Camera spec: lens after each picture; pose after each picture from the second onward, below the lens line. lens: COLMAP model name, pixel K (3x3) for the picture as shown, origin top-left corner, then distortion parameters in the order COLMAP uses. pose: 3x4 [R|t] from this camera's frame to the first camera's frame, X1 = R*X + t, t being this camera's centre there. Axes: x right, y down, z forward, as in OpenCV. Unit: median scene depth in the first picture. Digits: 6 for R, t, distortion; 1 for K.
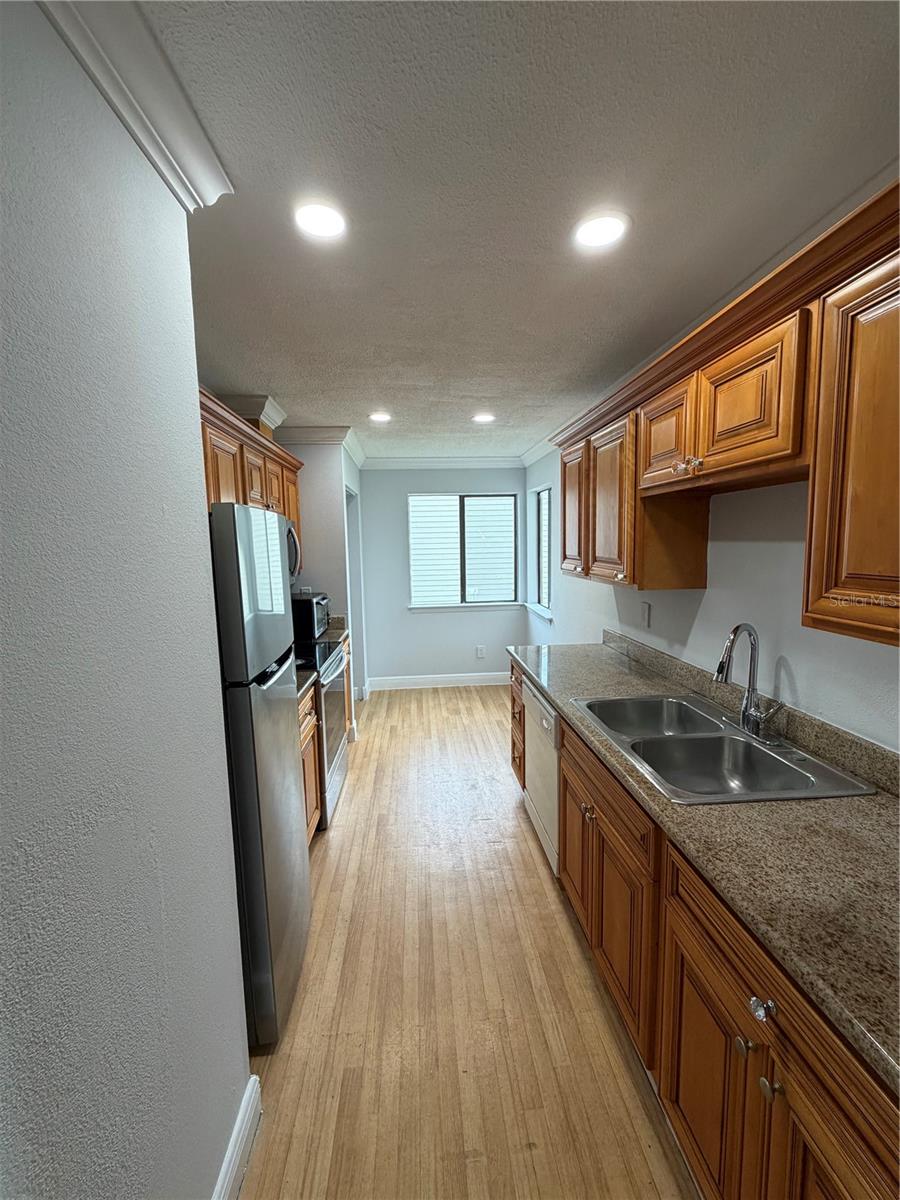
lens RADIAL K [[479.6, 0, 450.4], [0, 479.6, 599.5], [0, 0, 1]] dist [0.003805, 0.000121]
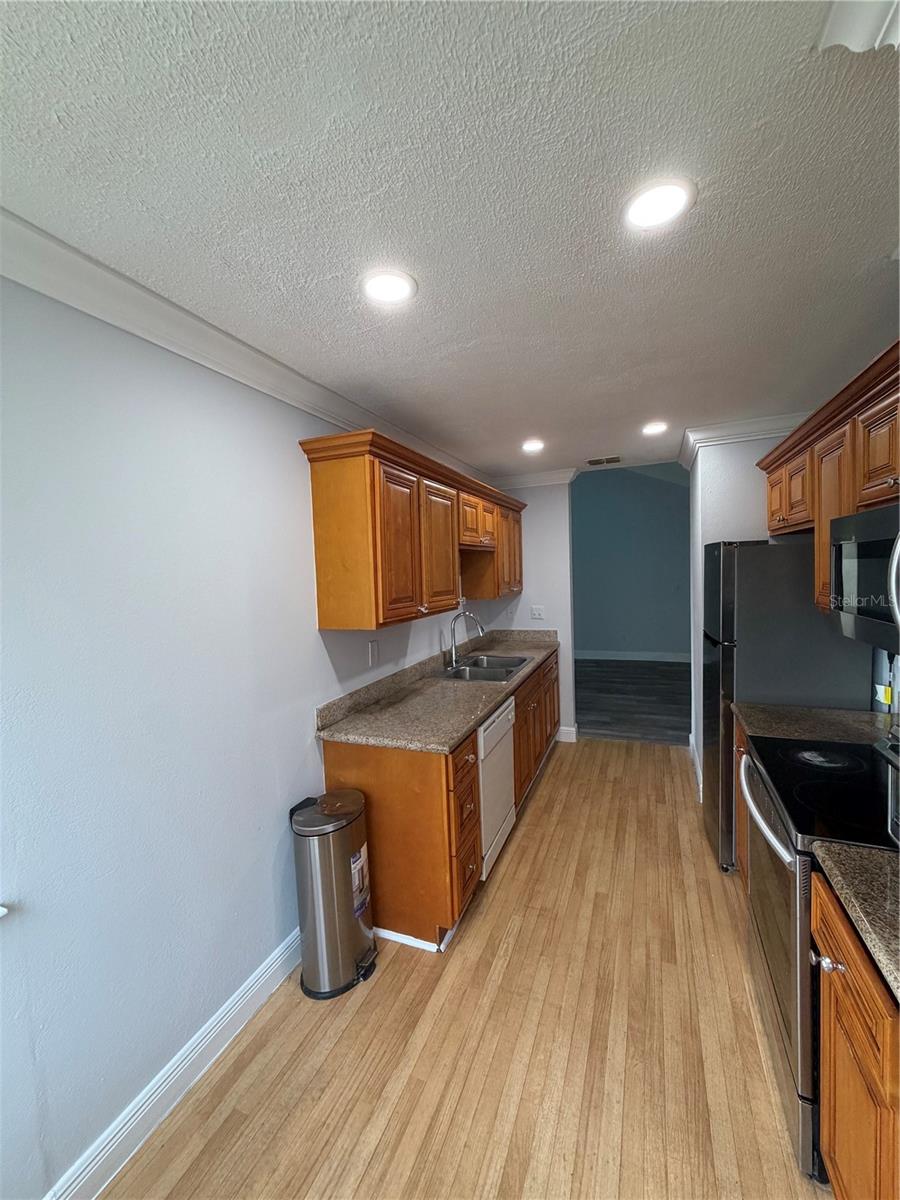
lens RADIAL K [[479.6, 0, 451.7], [0, 479.6, 597.2], [0, 0, 1]] dist [0.003805, 0.000121]
pose [[-0.892929, 0.040293, 0.448390, -0.292040], [0.116954, 0.982553, 0.144608, -0.297498], [-0.434740, 0.181566, -0.882063, 2.503742]]
